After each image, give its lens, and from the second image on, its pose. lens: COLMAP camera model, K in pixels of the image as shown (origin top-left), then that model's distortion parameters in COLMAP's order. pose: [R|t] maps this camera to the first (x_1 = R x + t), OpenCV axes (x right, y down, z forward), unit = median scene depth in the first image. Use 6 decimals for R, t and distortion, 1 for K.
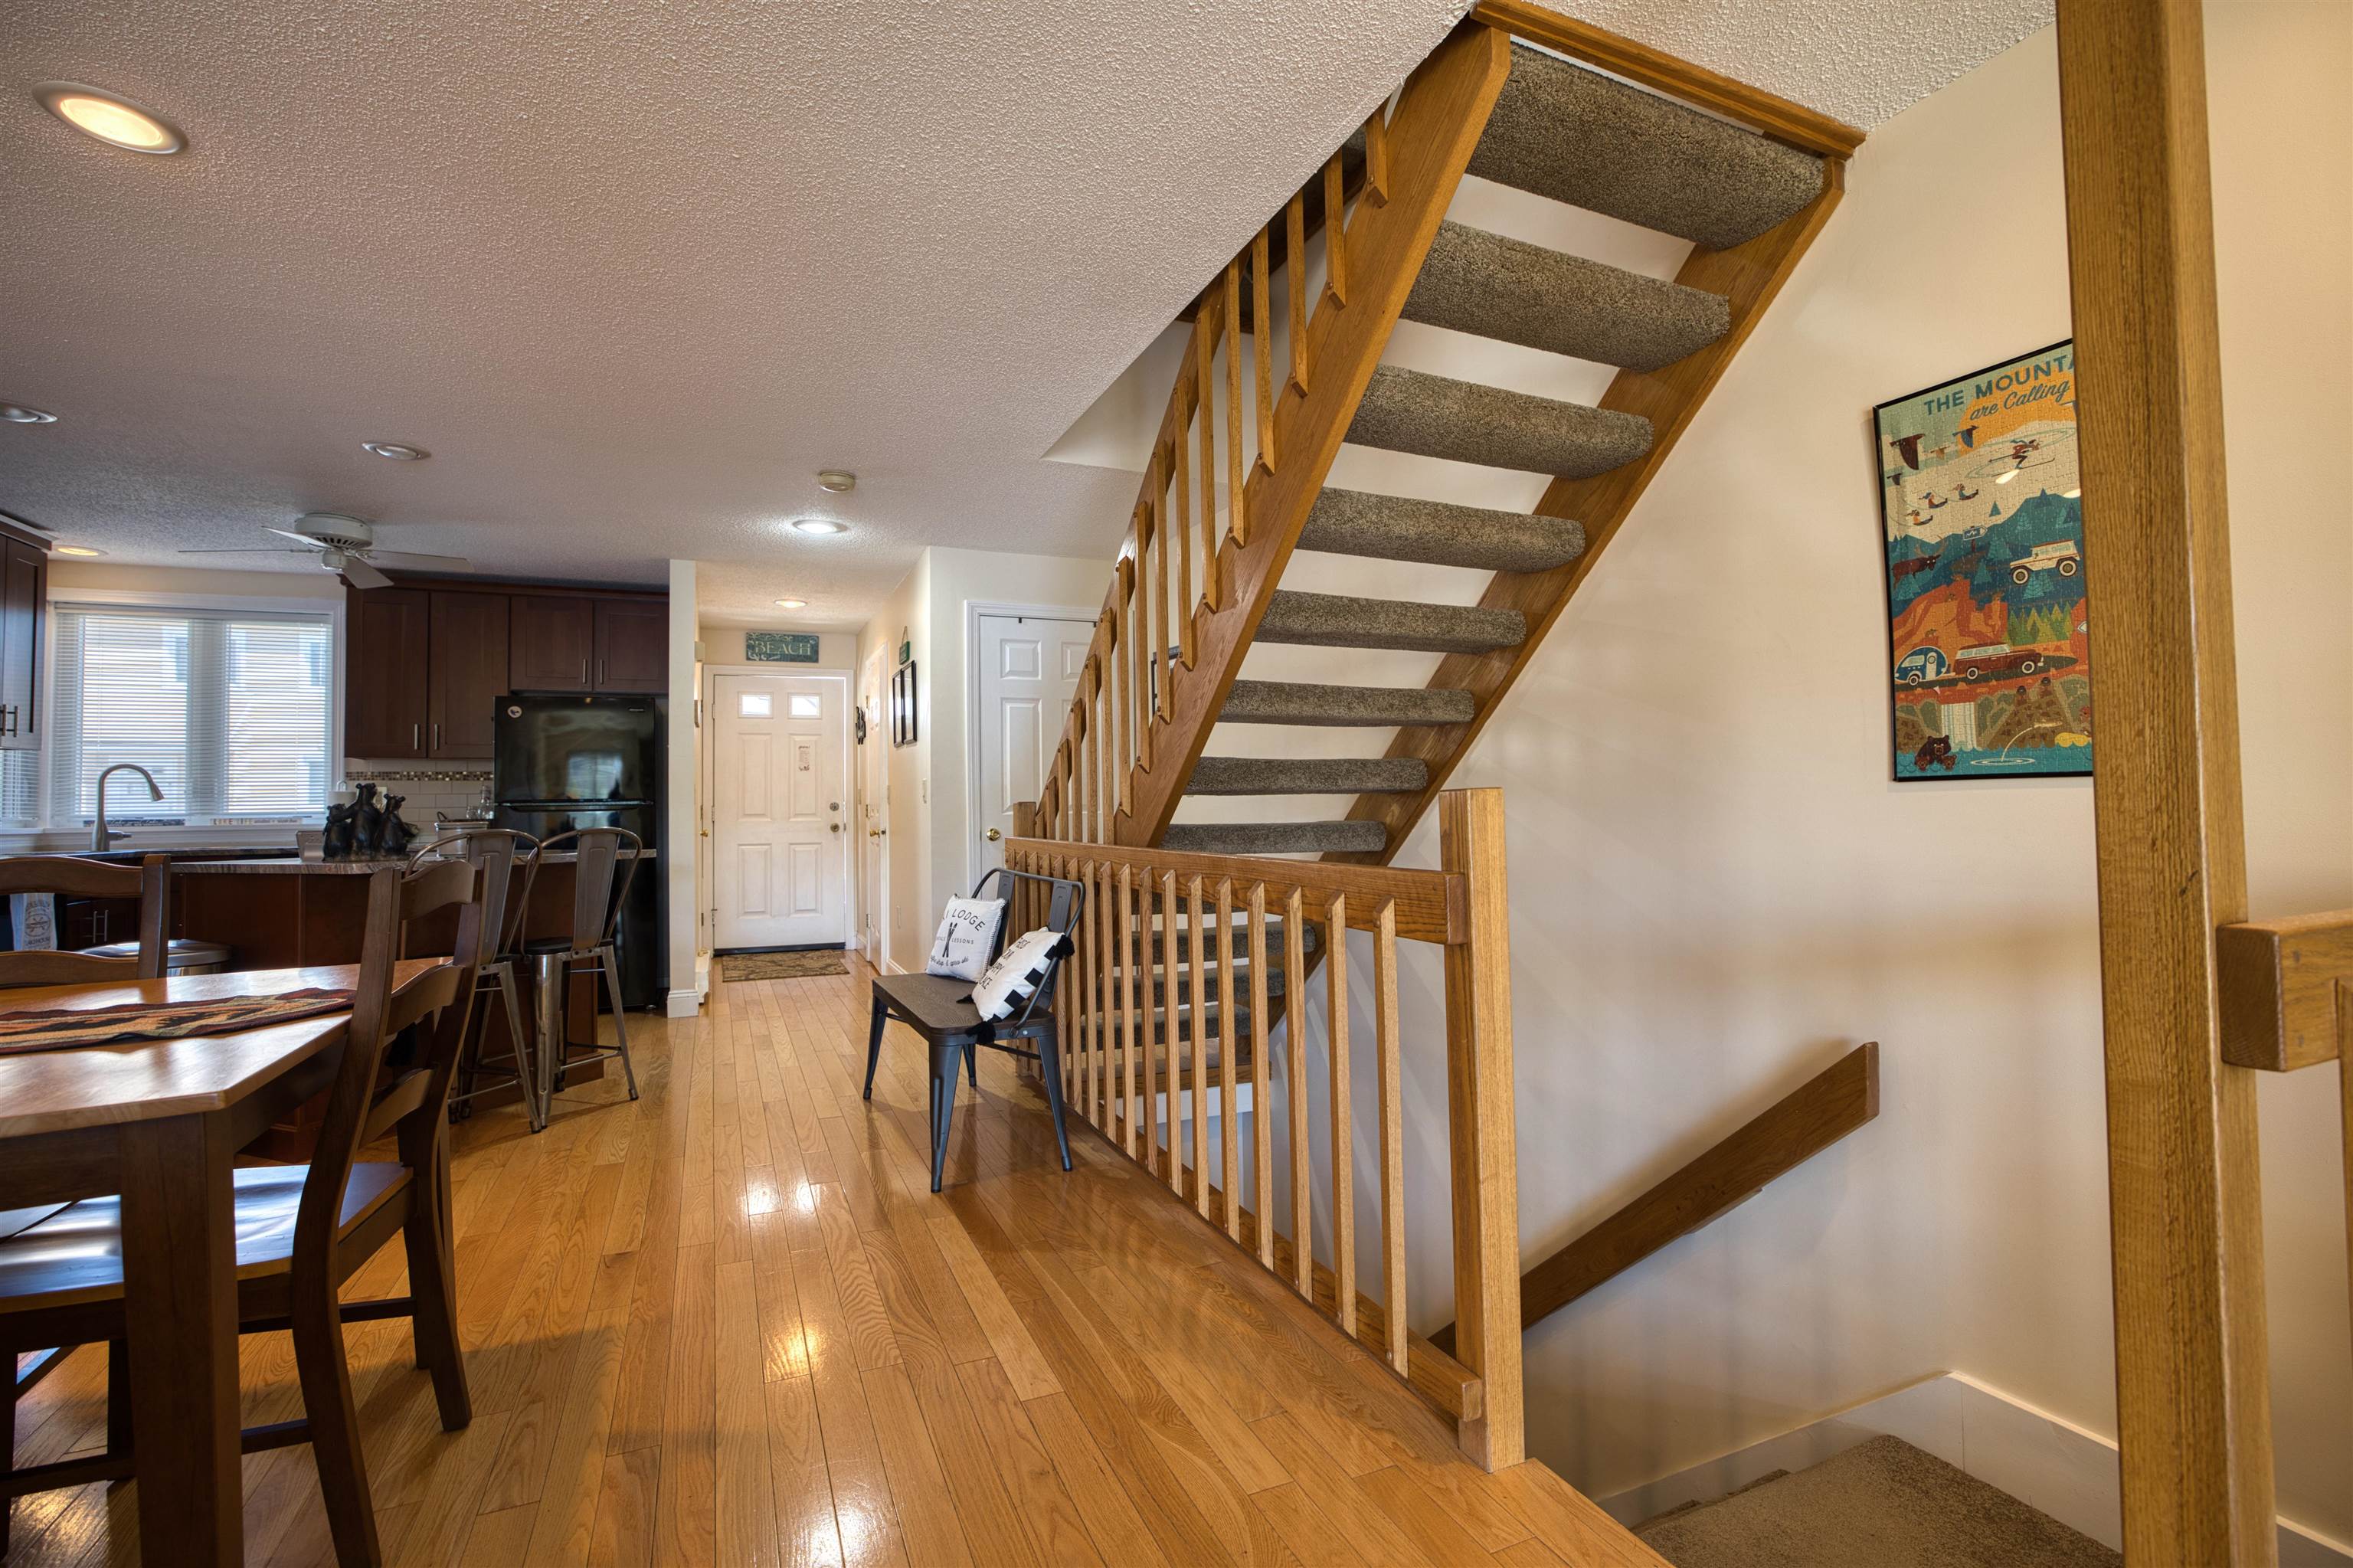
lens RADIAL K [[1018.7, 0, 1171.7], [0, 1018.7, 781.5], [0, 0, 1]] dist [-0.039608, 0.013951]
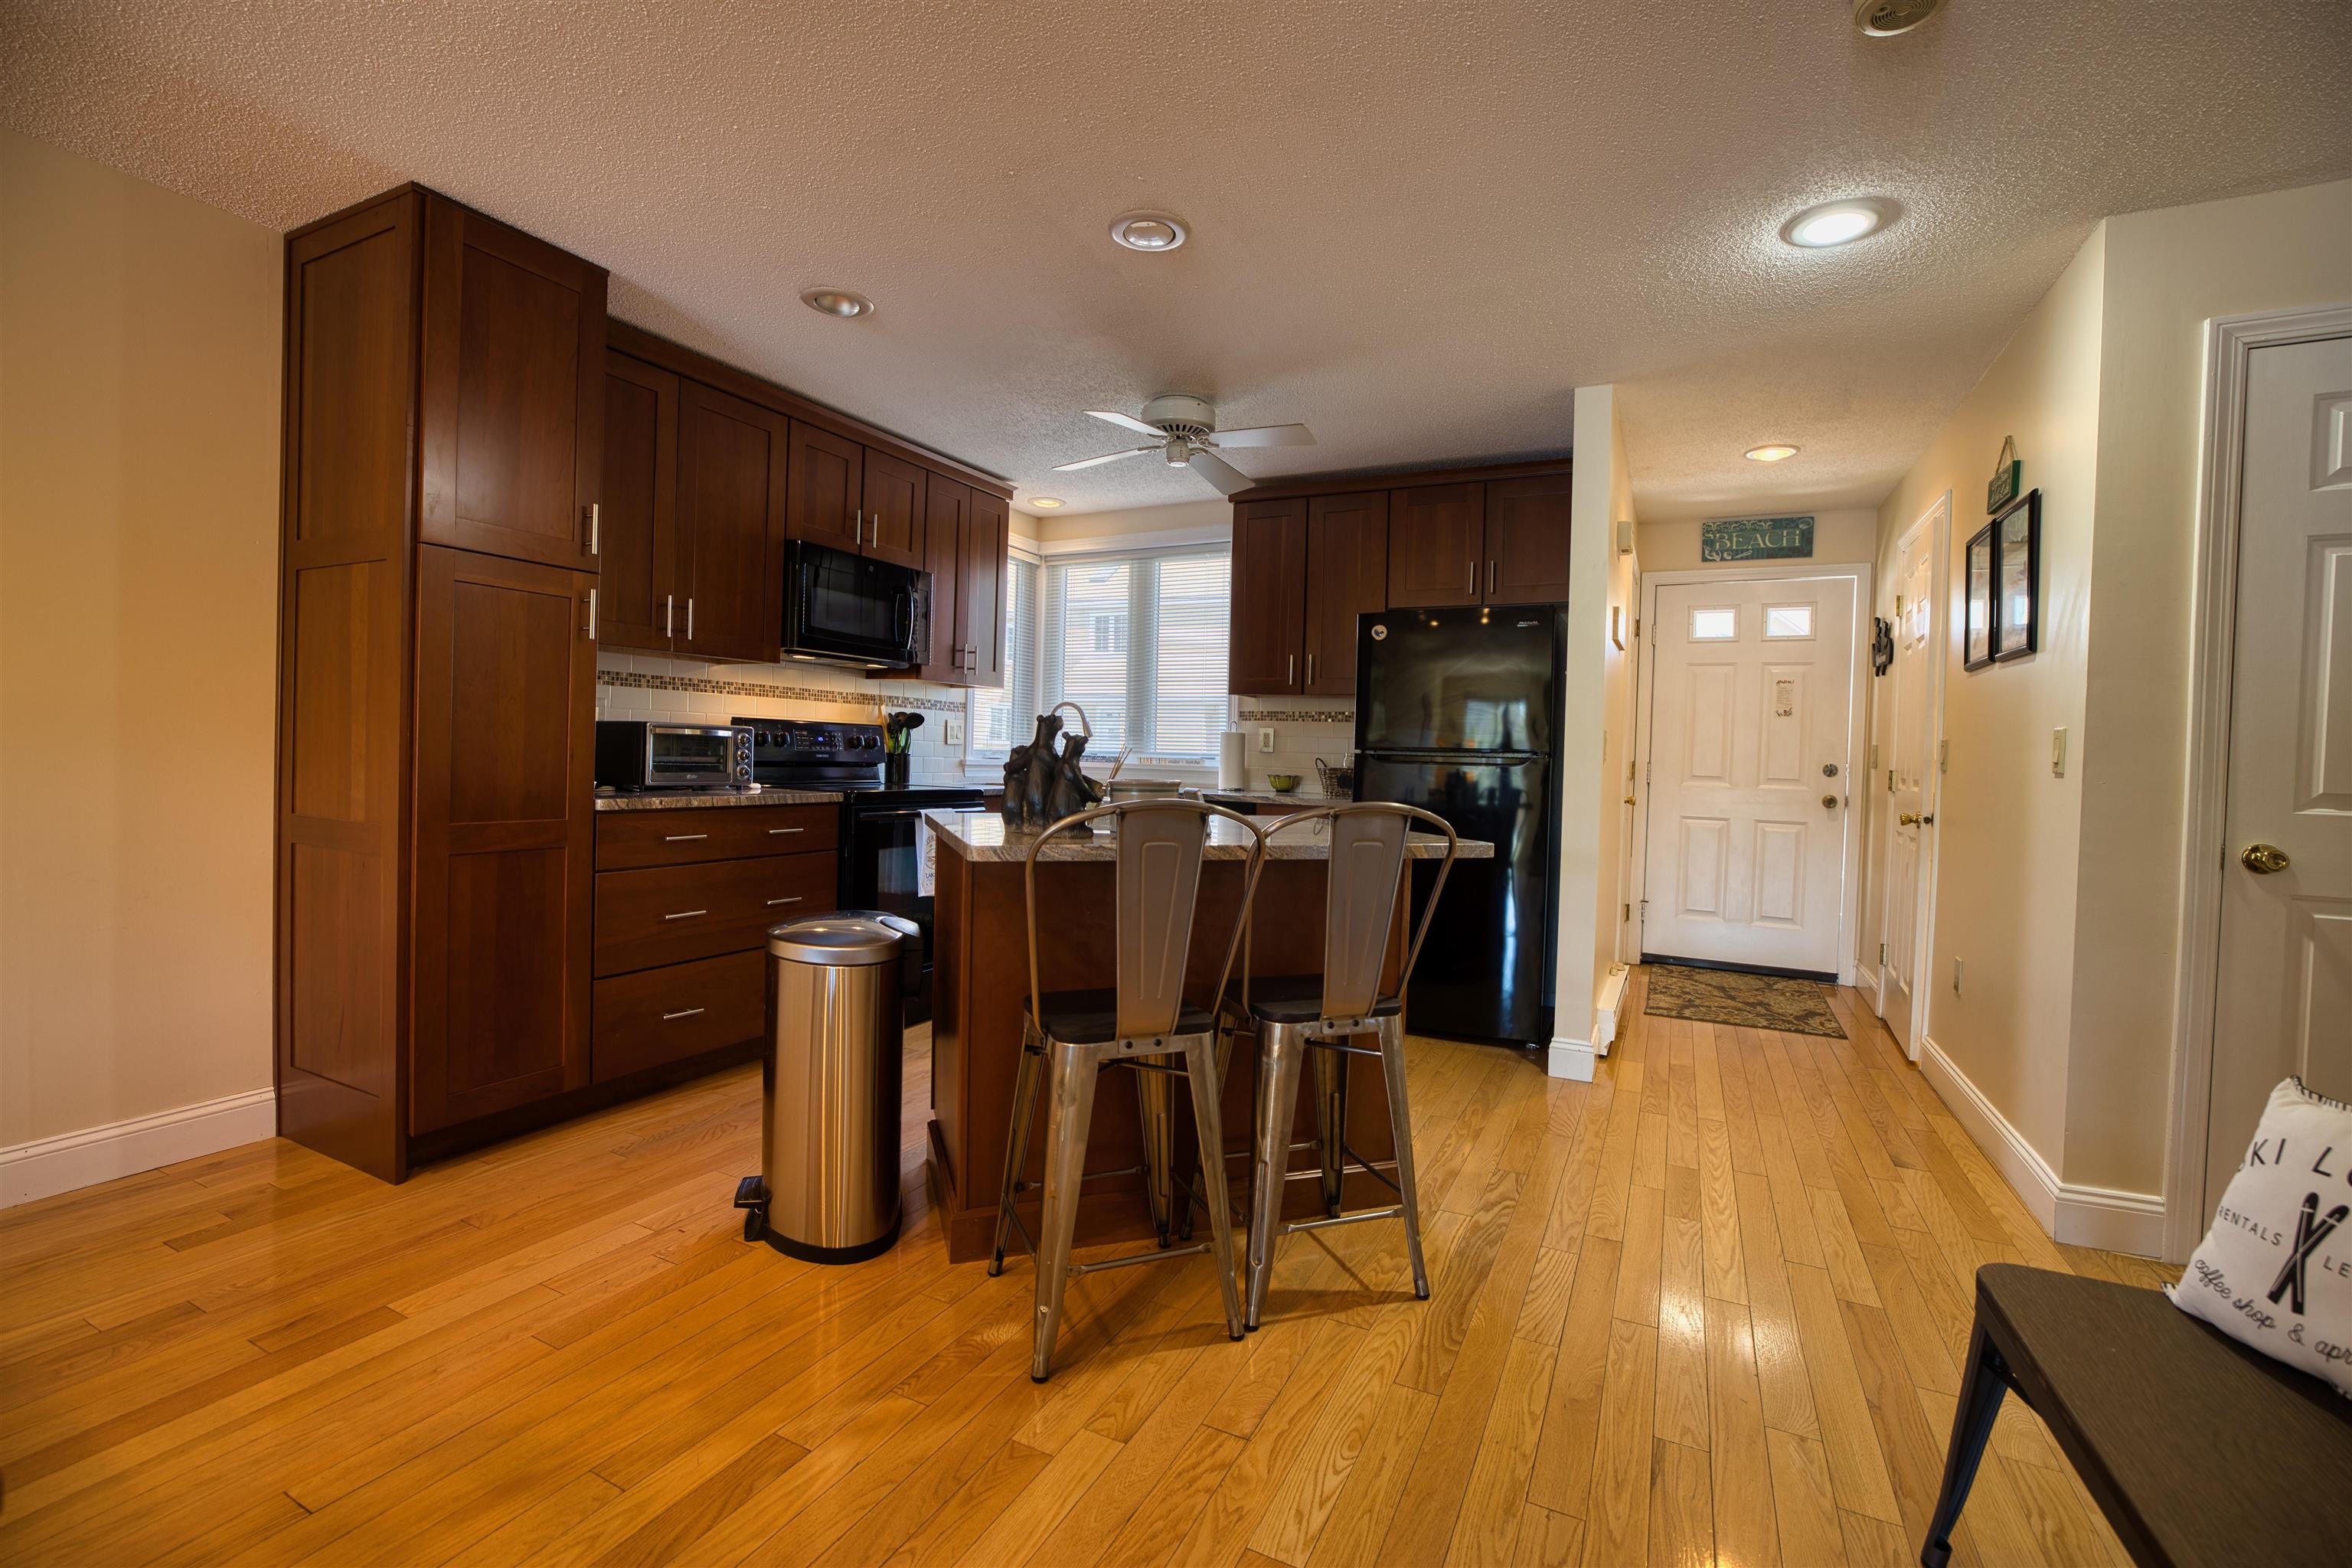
lens RADIAL K [[1018.2, 0, 1173.9], [0, 1018.2, 767.1], [0, 0, 1]] dist [-0.039608, 0.013951]
pose [[0.630308, 0.044652, -0.775060, -0.126242], [-0.018927, 0.998932, 0.042158, 0.003351], [0.776114, -0.011903, 0.630480, 0.336733]]
